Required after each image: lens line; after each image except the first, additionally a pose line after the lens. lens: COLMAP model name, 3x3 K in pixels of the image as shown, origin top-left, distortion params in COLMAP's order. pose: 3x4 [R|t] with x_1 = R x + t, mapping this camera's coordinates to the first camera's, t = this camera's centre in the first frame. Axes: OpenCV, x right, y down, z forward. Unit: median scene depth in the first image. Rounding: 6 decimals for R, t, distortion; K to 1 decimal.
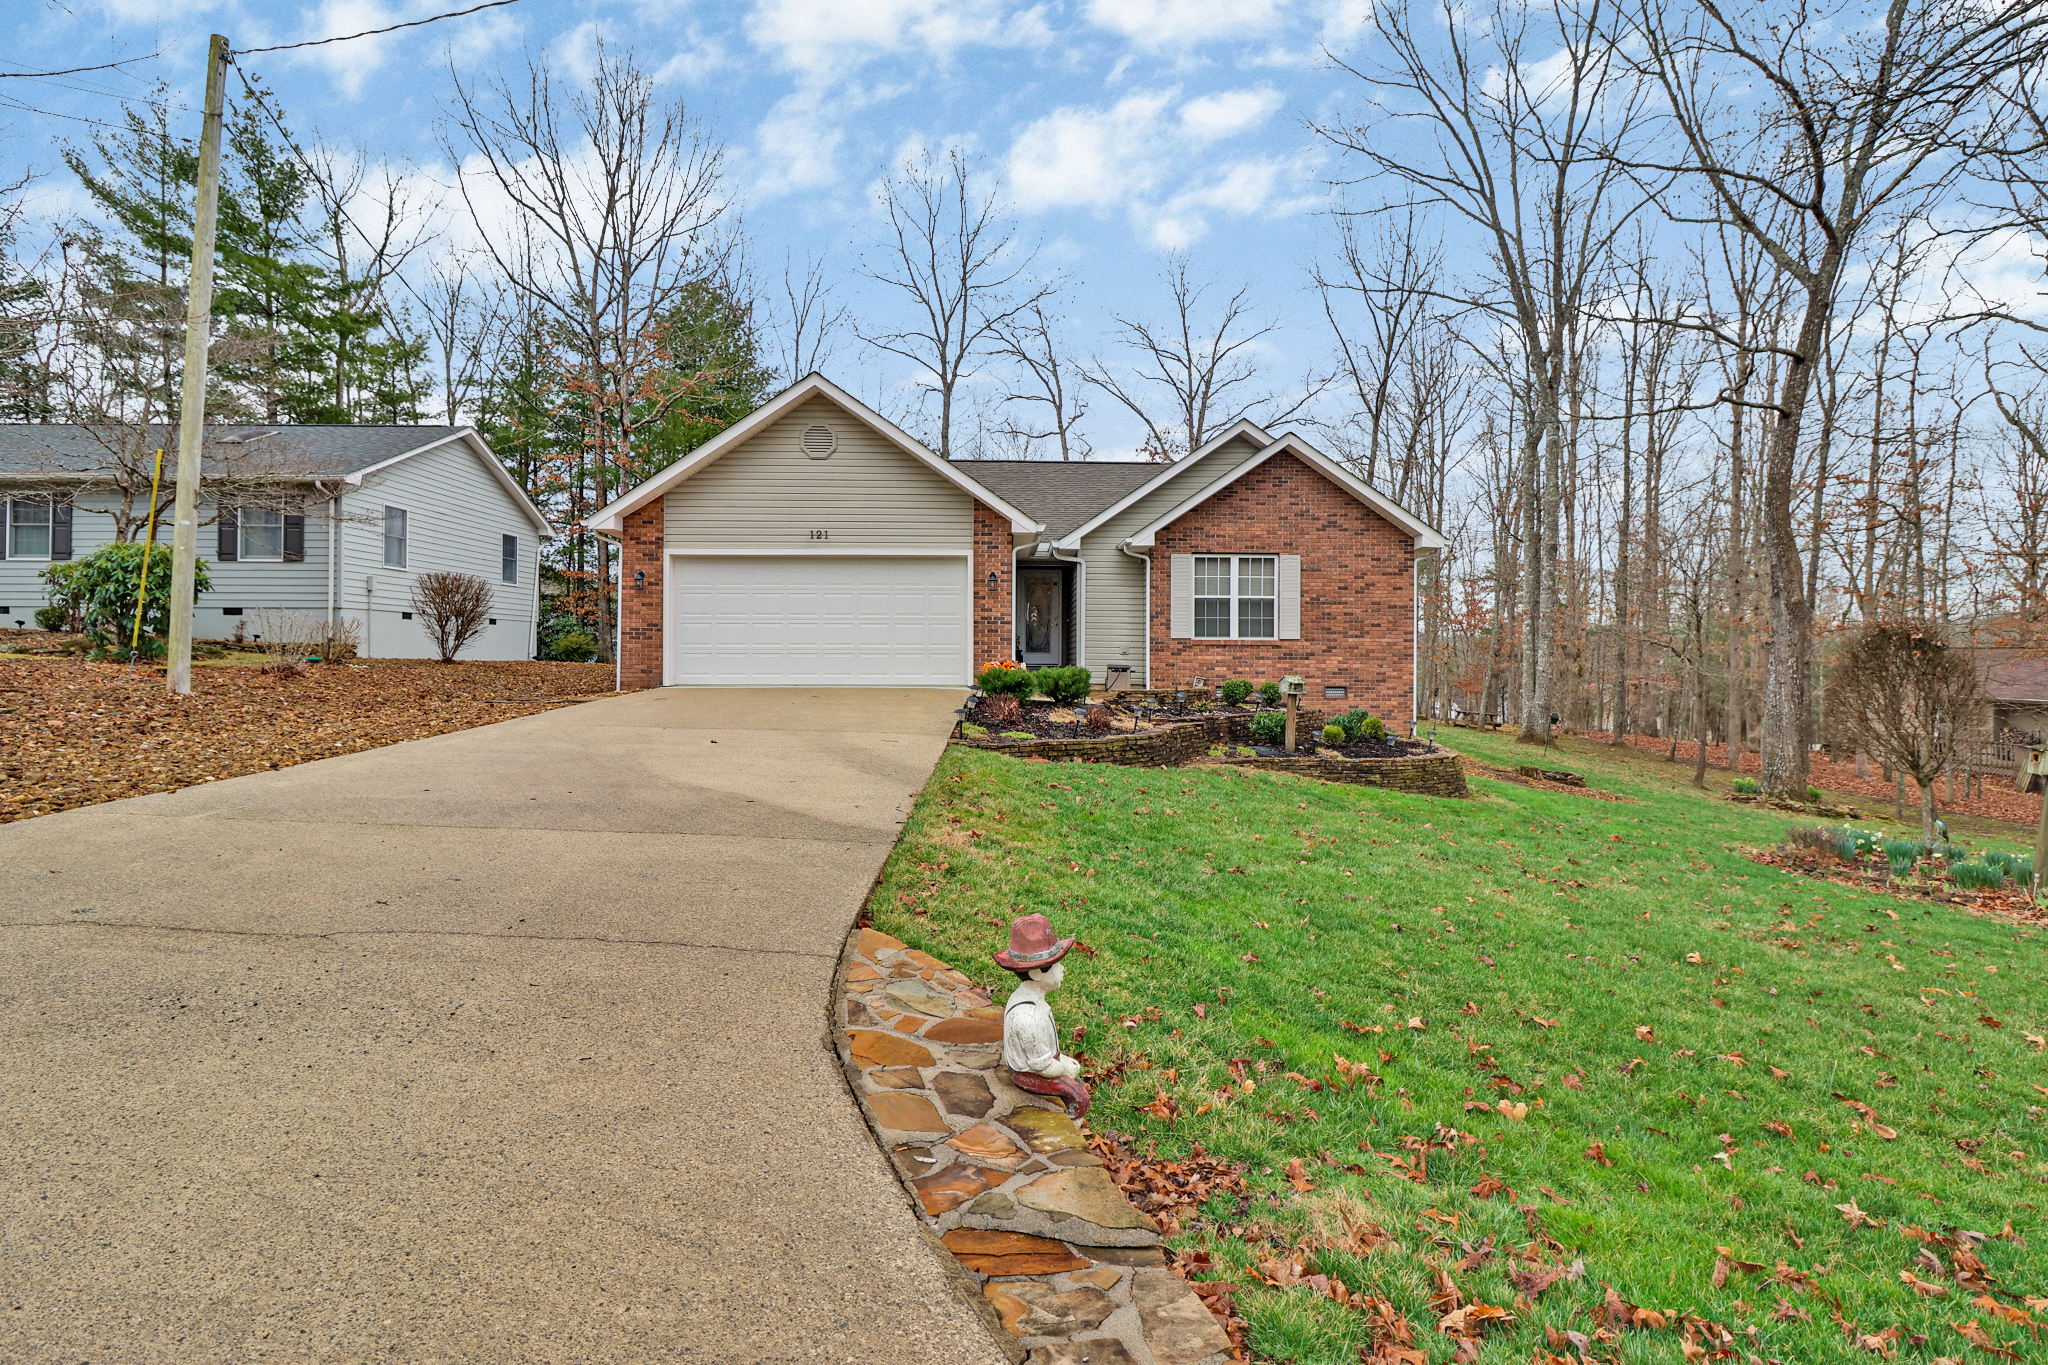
lens RADIAL K [[1053.4, 0, 1024.9], [0, 1053.4, 680.2], [0, 0, 1]] dist [-0.004355, -0.002634]
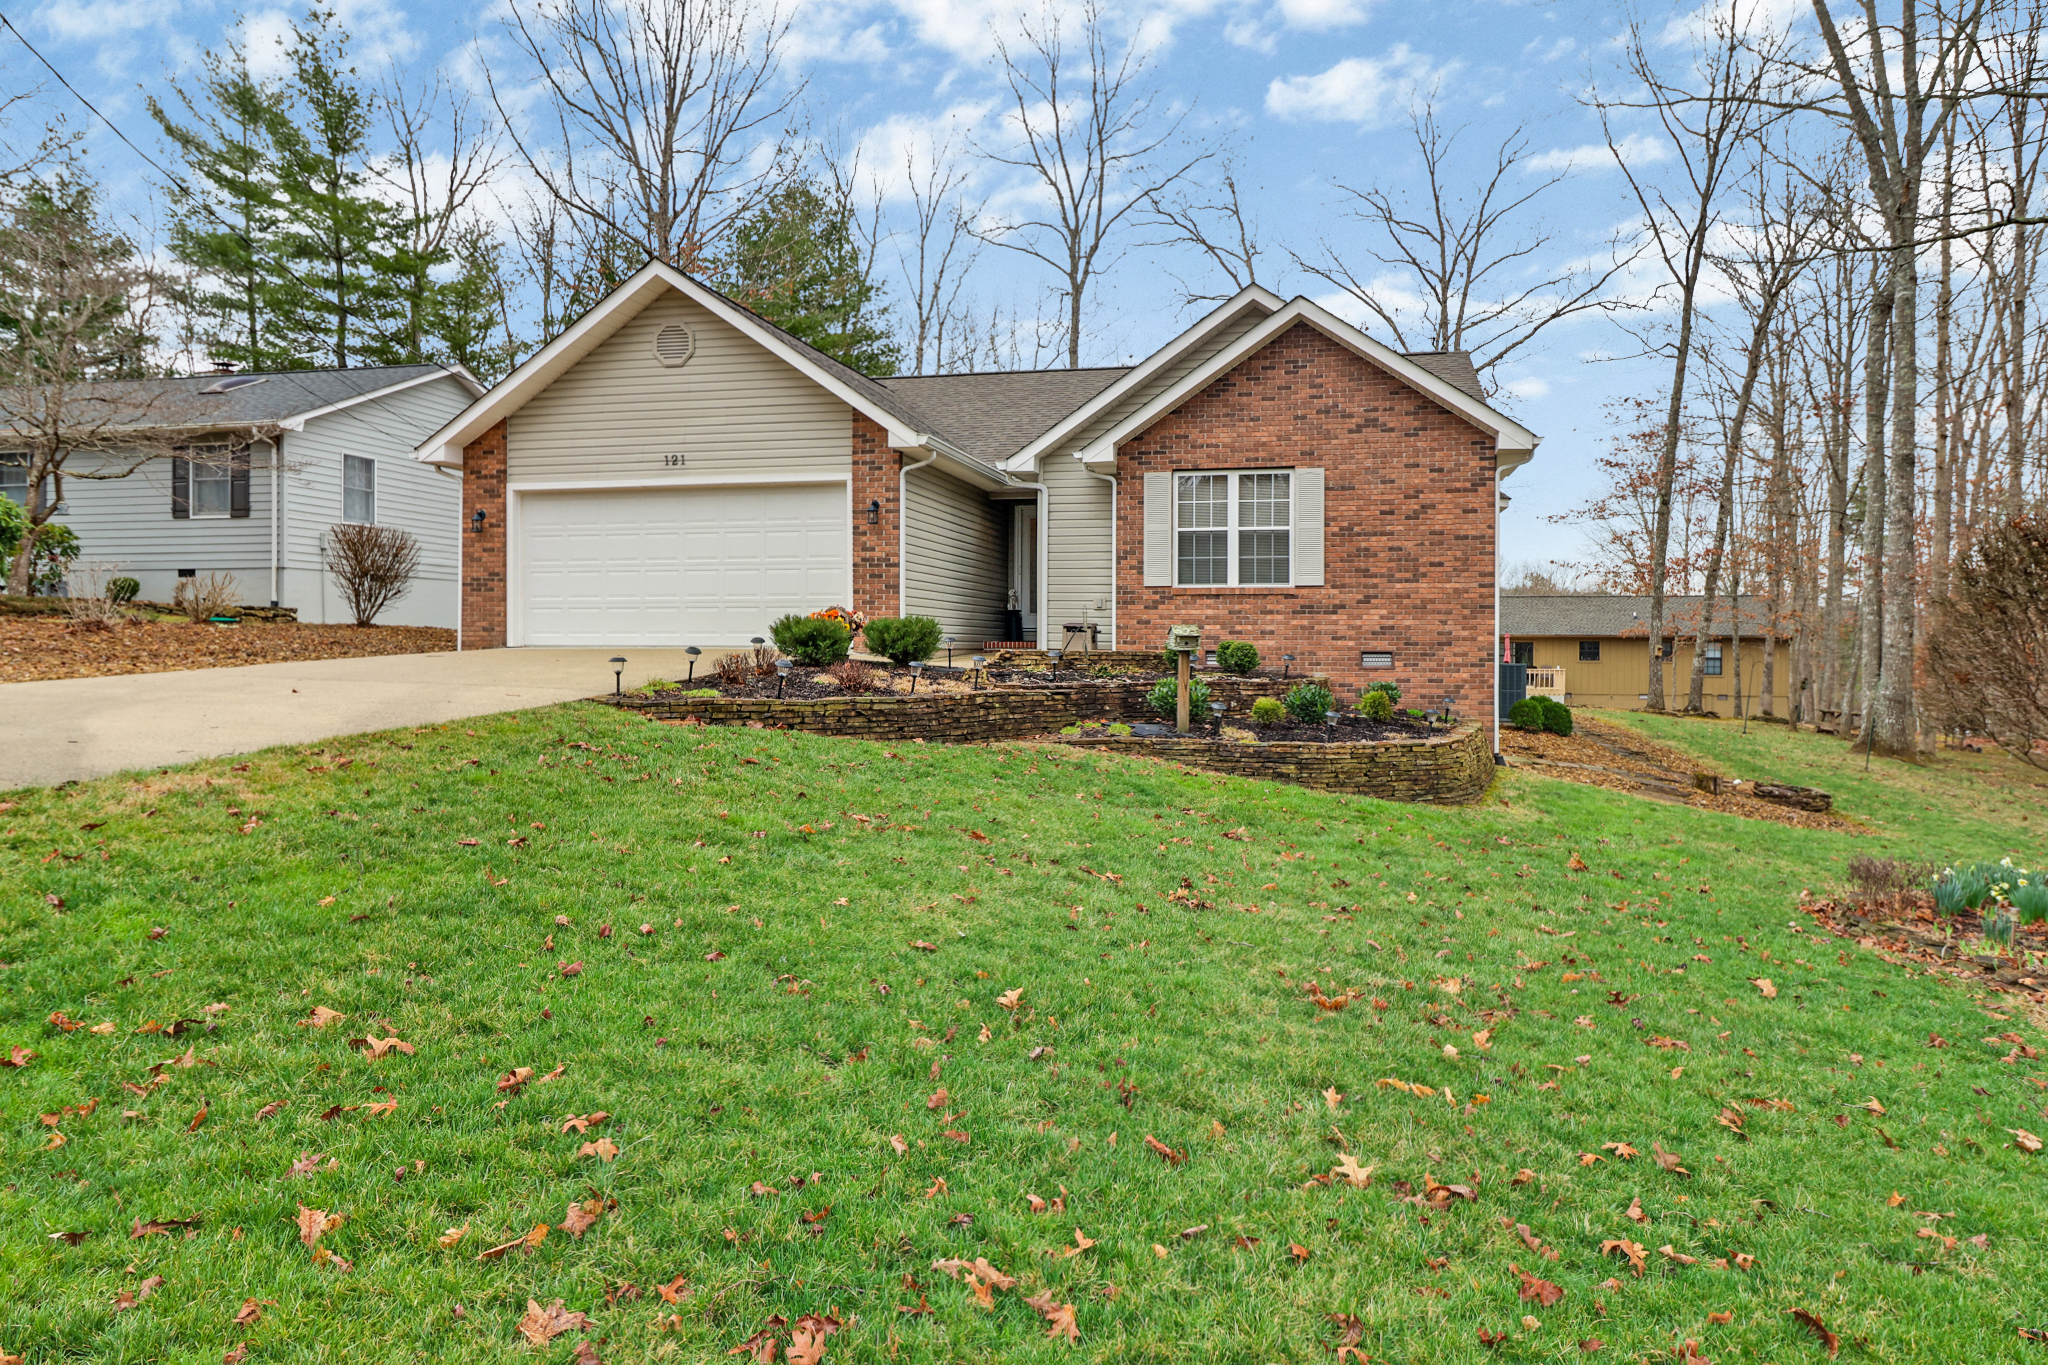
lens RADIAL K [[1319.7, 0, 1023.7], [0, 1319.7, 674.6], [0, 0, 1]] dist [0.007168, 0.001563]
pose [[0.965730, 0.005244, -0.259496, 0.296378], [-0.005976, 0.999980, -0.002029, 0.024627], [0.259480, 0.003510, 0.965742, 0.080696]]
